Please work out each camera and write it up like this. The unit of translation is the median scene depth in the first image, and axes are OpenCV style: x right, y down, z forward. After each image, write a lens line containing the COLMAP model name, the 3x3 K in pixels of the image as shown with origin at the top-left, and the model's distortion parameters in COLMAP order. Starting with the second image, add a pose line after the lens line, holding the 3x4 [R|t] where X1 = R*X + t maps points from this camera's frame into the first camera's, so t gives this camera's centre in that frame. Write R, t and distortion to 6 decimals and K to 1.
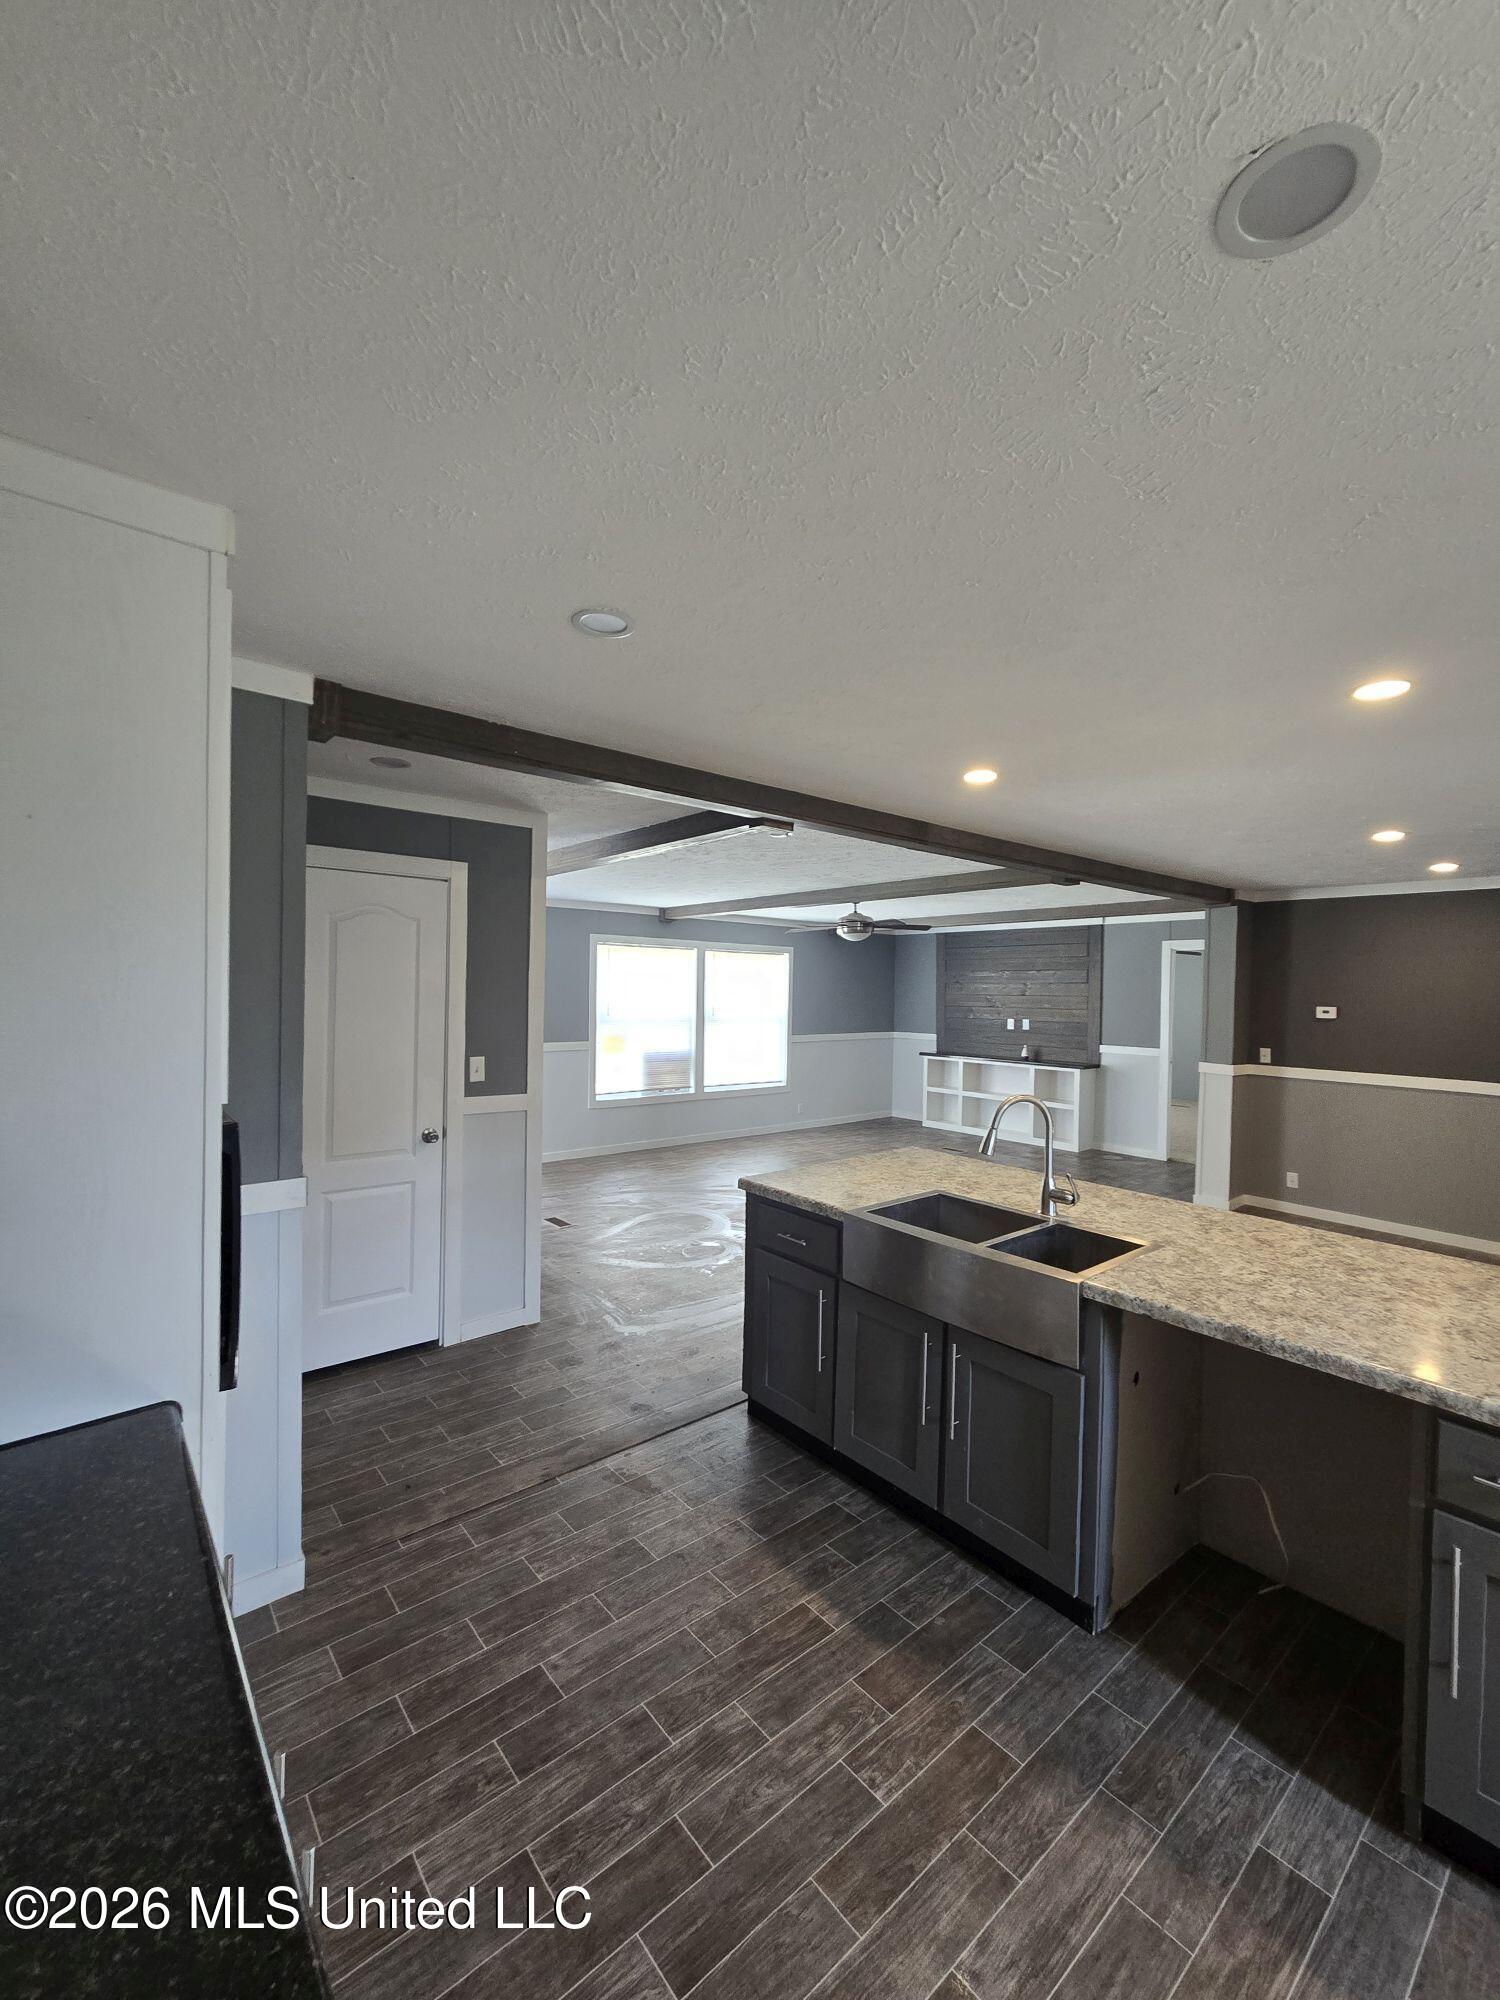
lens RADIAL K [[813.3, 0, 754.3], [0, 813.3, 989.6], [0, 0, 1]] dist [0.002902, 0.000907]
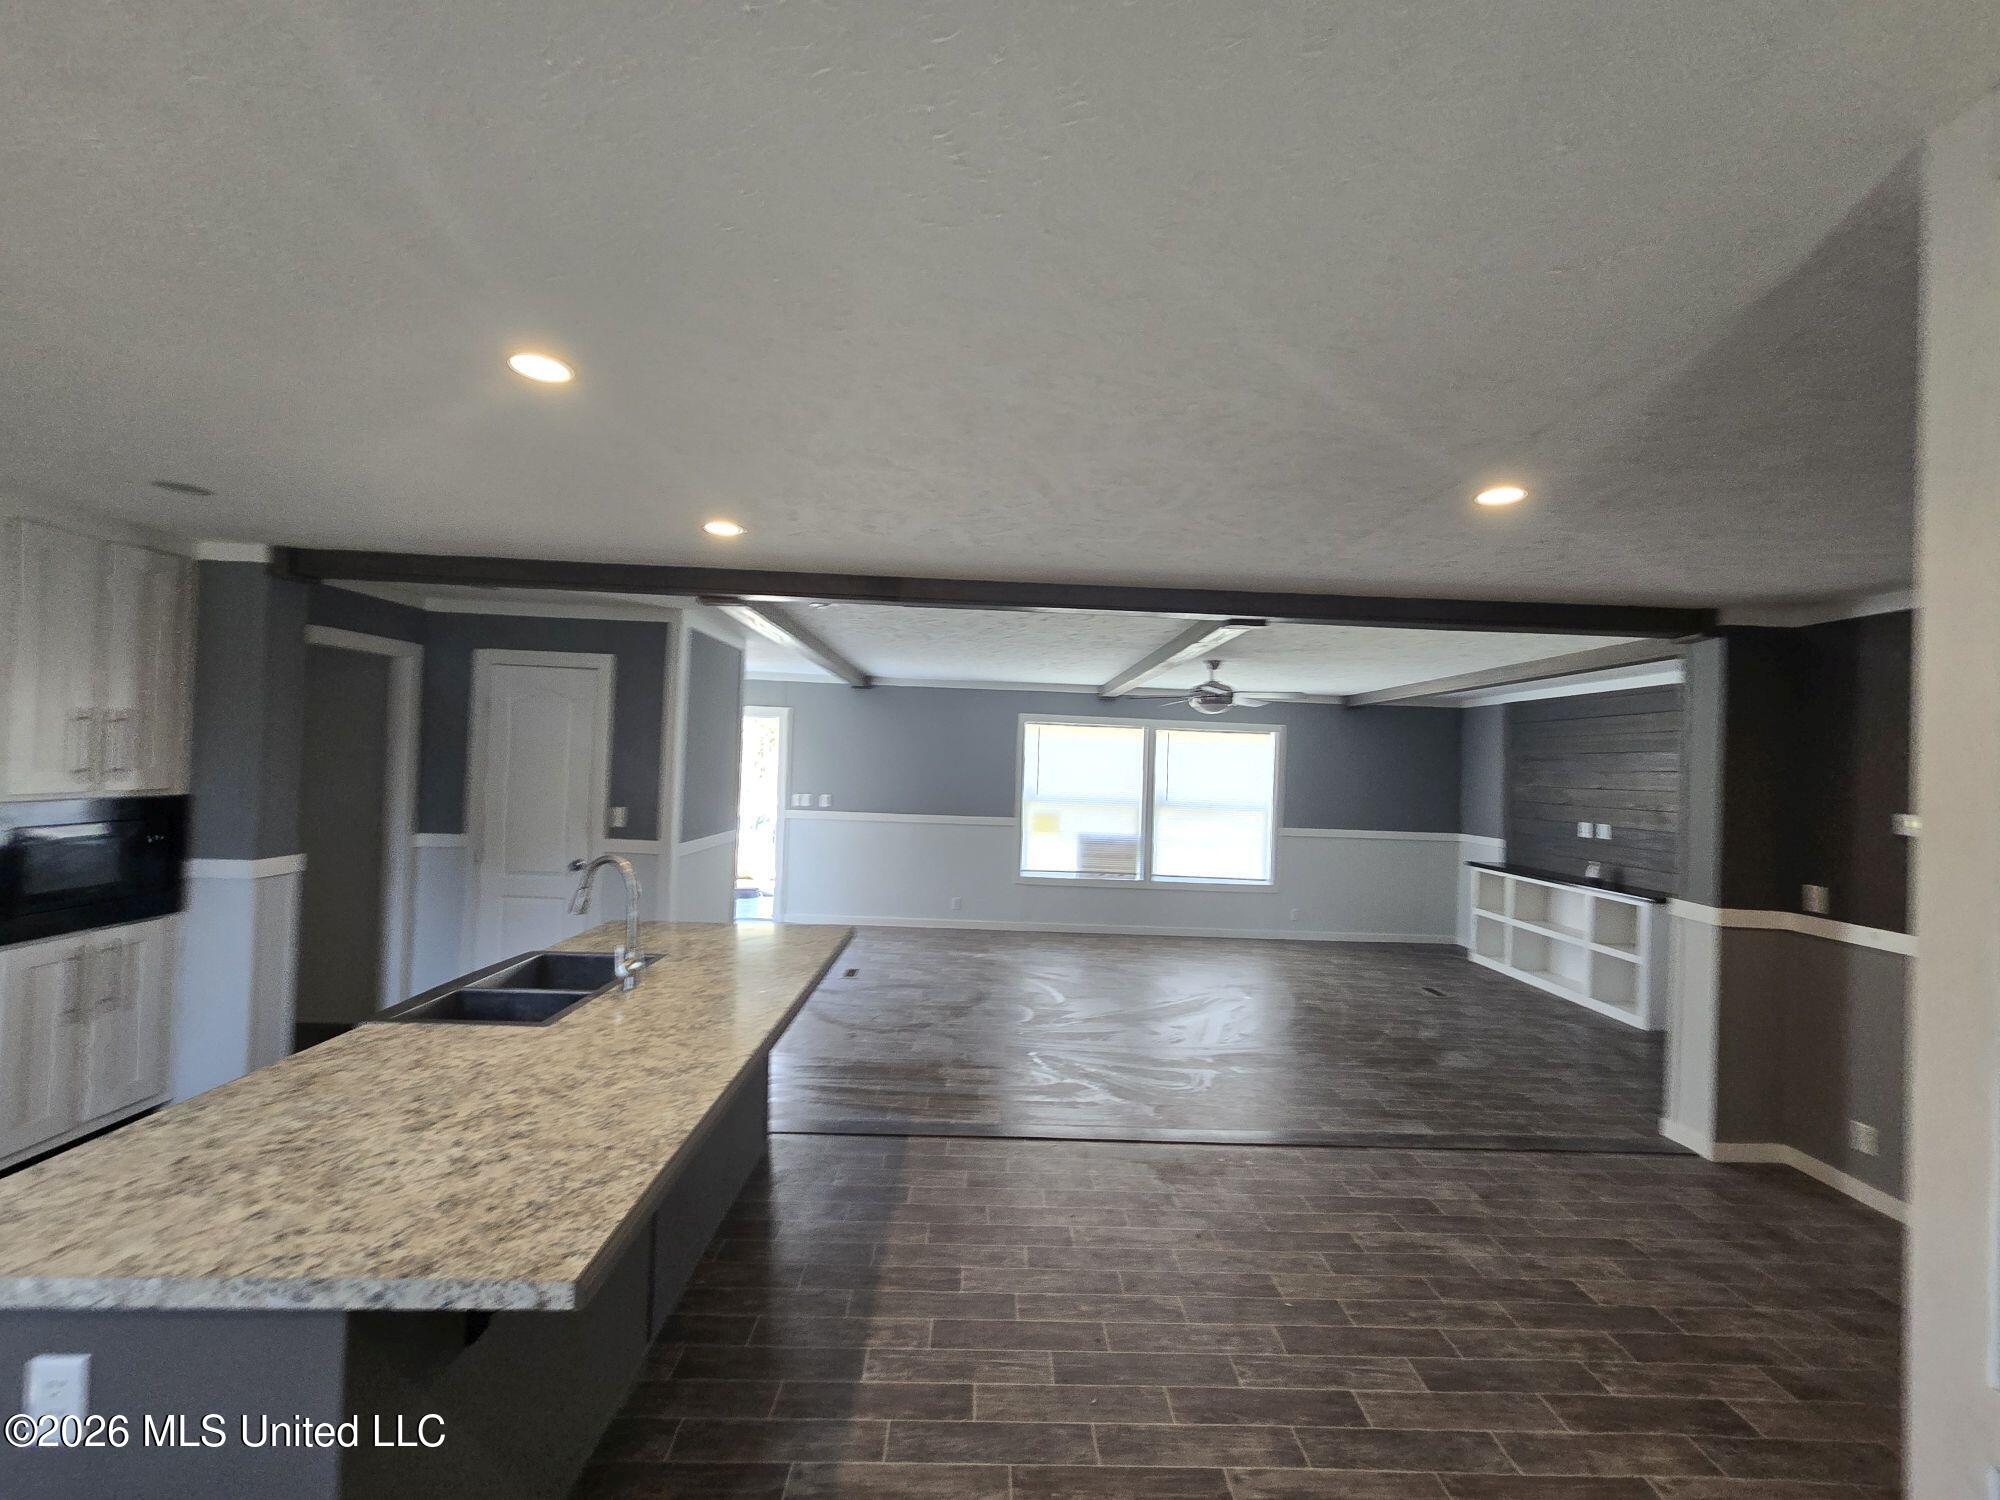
lens RADIAL K [[813.3, 0, 1007.5], [0, 813.3, 762.8], [0, 0, 1]] dist [0.002902, 0.000907]
pose [[0.788242, 0.012051, -0.615247, 0.386094], [-0.024918, 0.999613, -0.012345, 0.005861], [0.614860, 0.025061, 0.788238, 0.157871]]
